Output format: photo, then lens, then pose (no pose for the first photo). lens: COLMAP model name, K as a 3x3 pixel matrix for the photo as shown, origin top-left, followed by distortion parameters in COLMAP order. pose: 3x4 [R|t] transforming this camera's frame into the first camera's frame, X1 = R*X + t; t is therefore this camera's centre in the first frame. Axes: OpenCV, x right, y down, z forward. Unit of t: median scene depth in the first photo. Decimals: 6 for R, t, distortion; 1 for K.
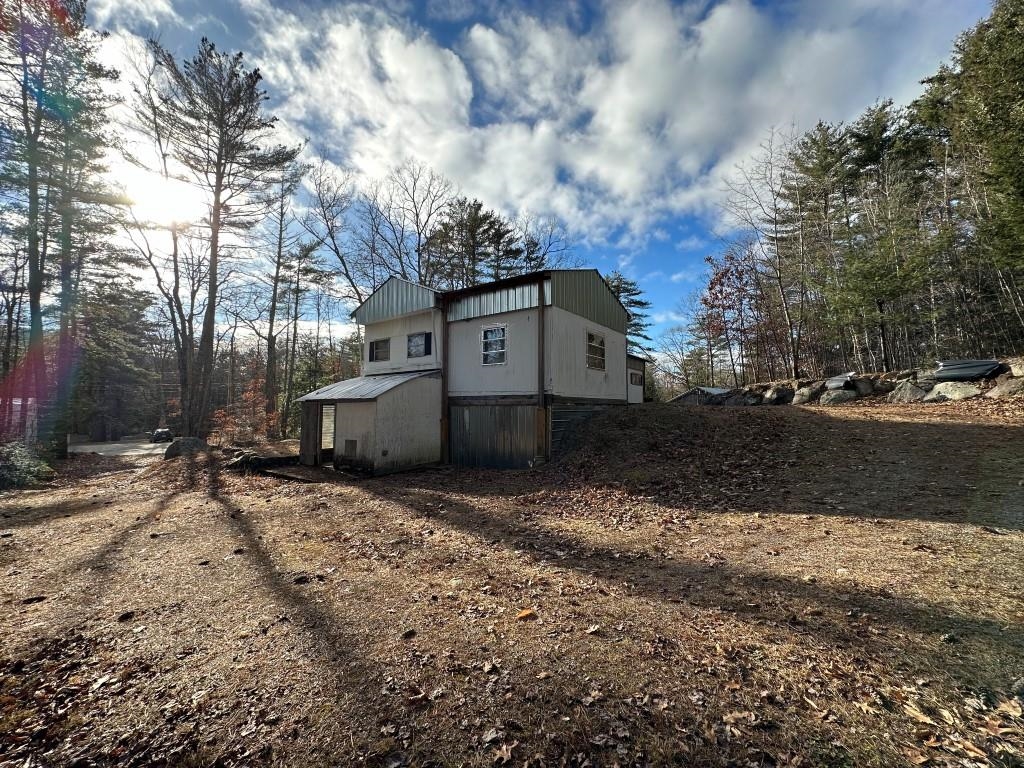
lens RADIAL K [[405.6, 0, 512.0], [0, 405.6, 384.0], [0, 0, 1]] dist [-0.000525, -0.000119]
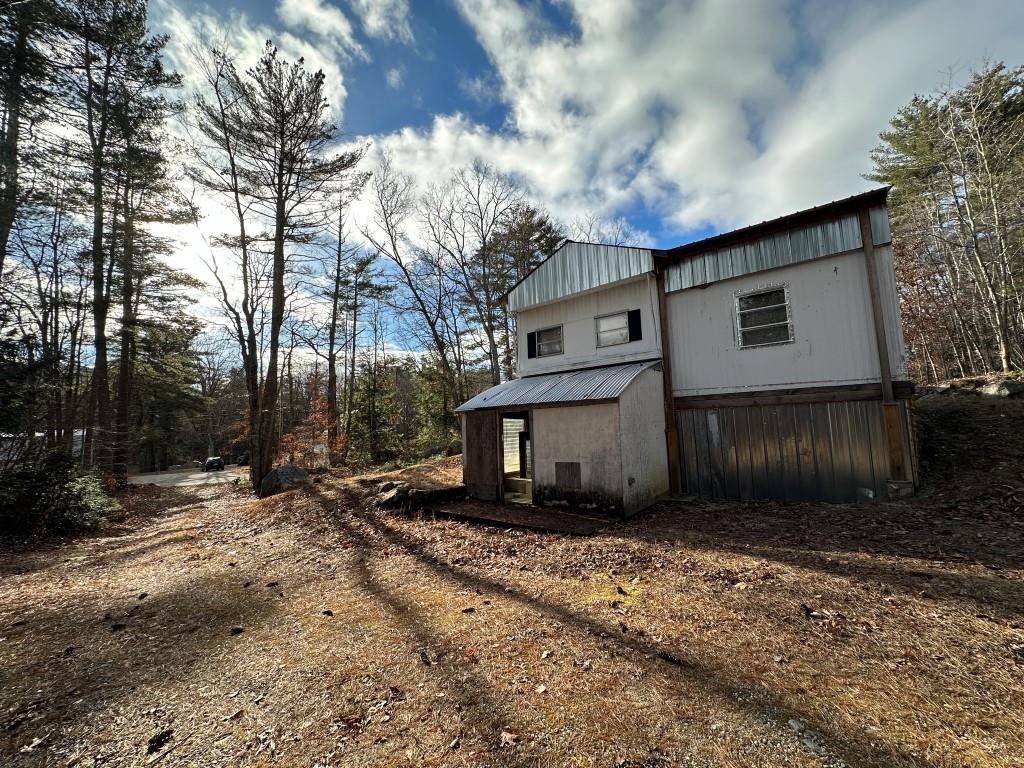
lens RADIAL K [[405.6, 0, 512.0], [0, 405.6, 384.0], [0, 0, 1]] dist [-0.000525, -0.000119]
pose [[0.997917, -0.035933, -0.053583, -0.163342], [0.033316, 0.998245, -0.048955, 0.013769], [0.055248, 0.047068, 0.997363, 0.114824]]
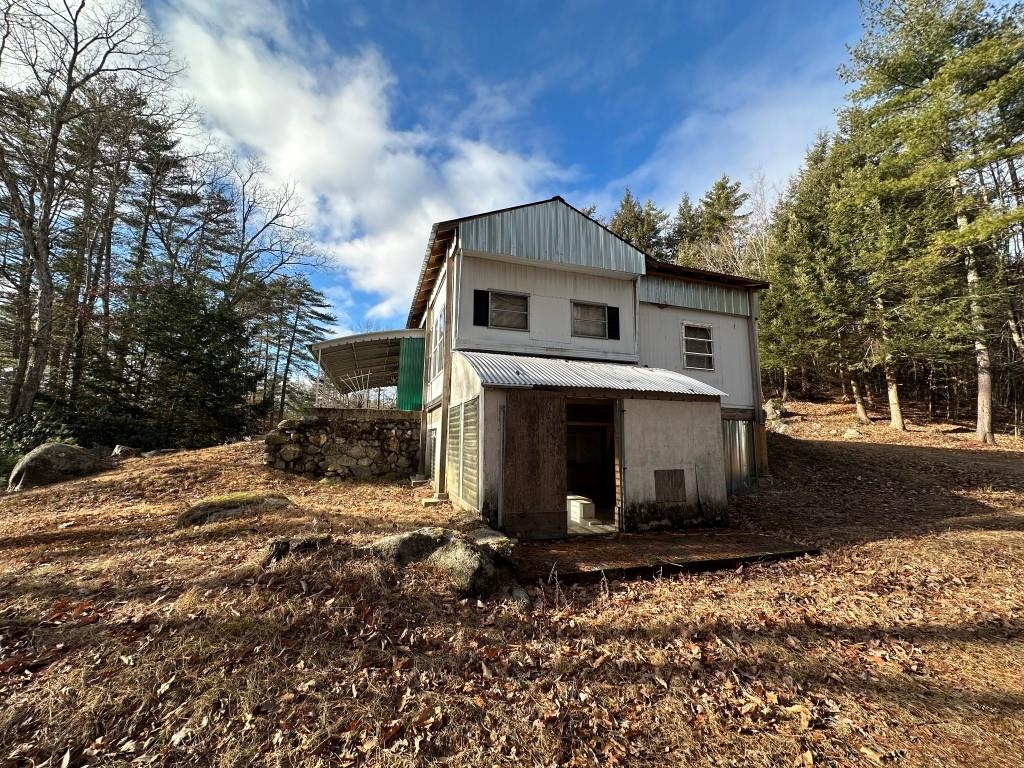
lens RADIAL K [[405.6, 0, 512.0], [0, 405.6, 384.0], [0, 0, 1]] dist [-0.000525, -0.000119]
pose [[0.587184, 0.118491, 0.800734, -0.350313], [-0.062473, 0.992911, -0.101117, 0.033718], [-0.807039, 0.009351, 0.590424, 0.309239]]
